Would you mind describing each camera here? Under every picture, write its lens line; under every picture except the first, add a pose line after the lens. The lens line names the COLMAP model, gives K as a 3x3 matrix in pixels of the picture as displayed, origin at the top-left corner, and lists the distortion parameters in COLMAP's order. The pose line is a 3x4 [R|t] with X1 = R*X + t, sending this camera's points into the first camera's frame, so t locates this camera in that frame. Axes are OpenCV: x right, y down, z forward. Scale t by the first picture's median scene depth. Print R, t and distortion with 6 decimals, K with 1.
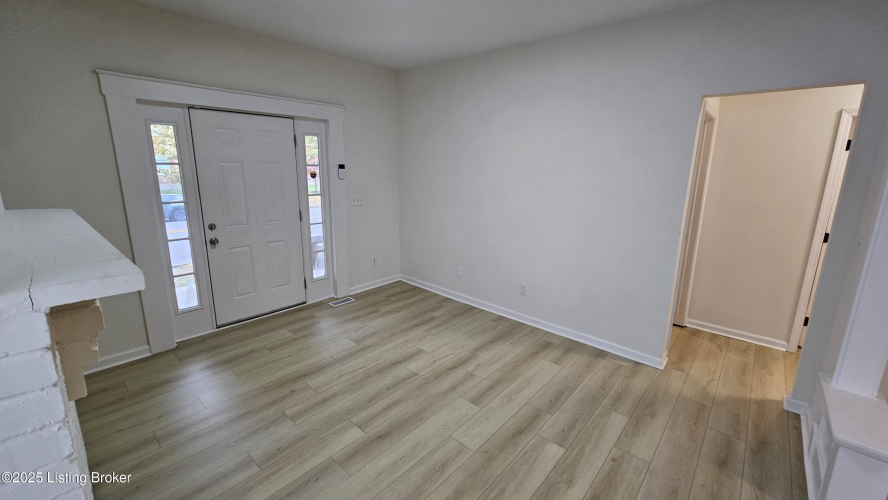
lens RADIAL K [[363.9, 0, 447.5], [0, 363.9, 244.0], [0, 0, 1]] dist [0.001767, 0.000634]
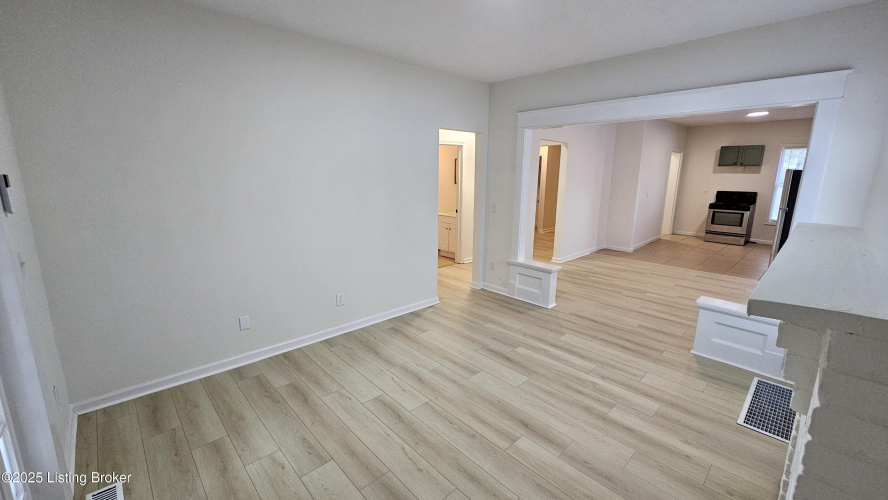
lens RADIAL K [[363.9, 0, 444.5], [0, 363.9, 244.6], [0, 0, 1]] dist [0.001767, 0.000634]
pose [[0.089951, -0.215486, 0.972355, -0.738532], [0.204987, 0.959415, 0.193655, -0.159613], [-0.974623, 0.181900, 0.130472, 0.640631]]
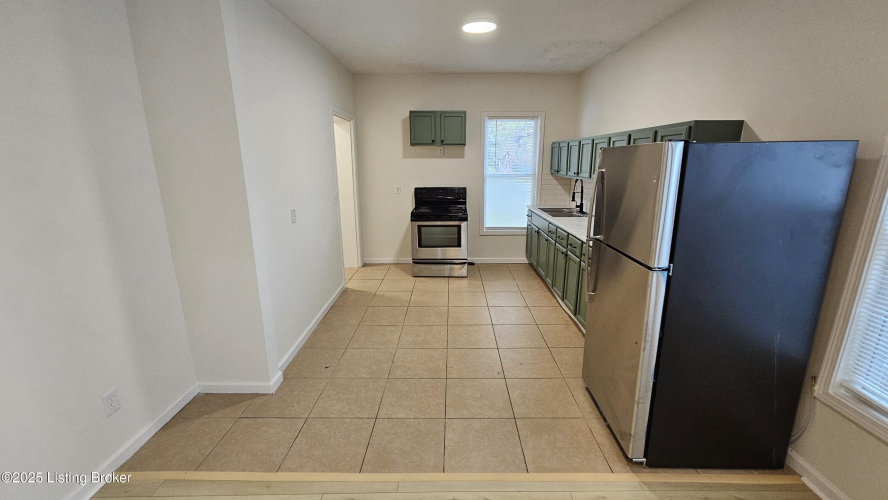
lens RADIAL K [[363.9, 0, 446.0], [0, 363.9, 247.1], [0, 0, 1]] dist [0.001767, 0.000634]
pose [[-0.656938, -0.193507, 0.728689, 0.751186], [0.153166, 0.912094, 0.380296, 0.031823], [-0.738222, 0.361441, -0.569551, -0.095661]]
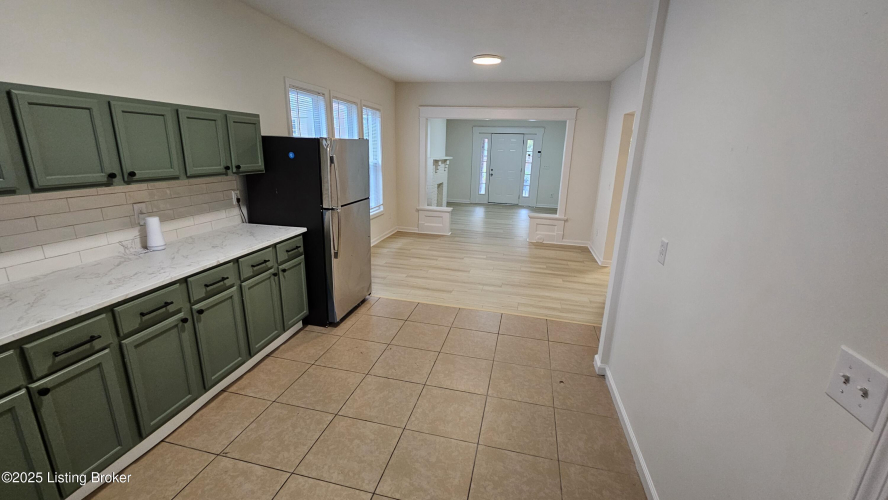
lens RADIAL K [[363.9, 0, 444.9], [0, 363.9, 244.0], [0, 0, 1]] dist [0.001767, 0.000634]
pose [[0.483712, 0.223277, -0.846268, 1.961173], [-0.207401, 0.968614, 0.137009, 0.225950], [0.850298, 0.109244, 0.514838, -0.911958]]
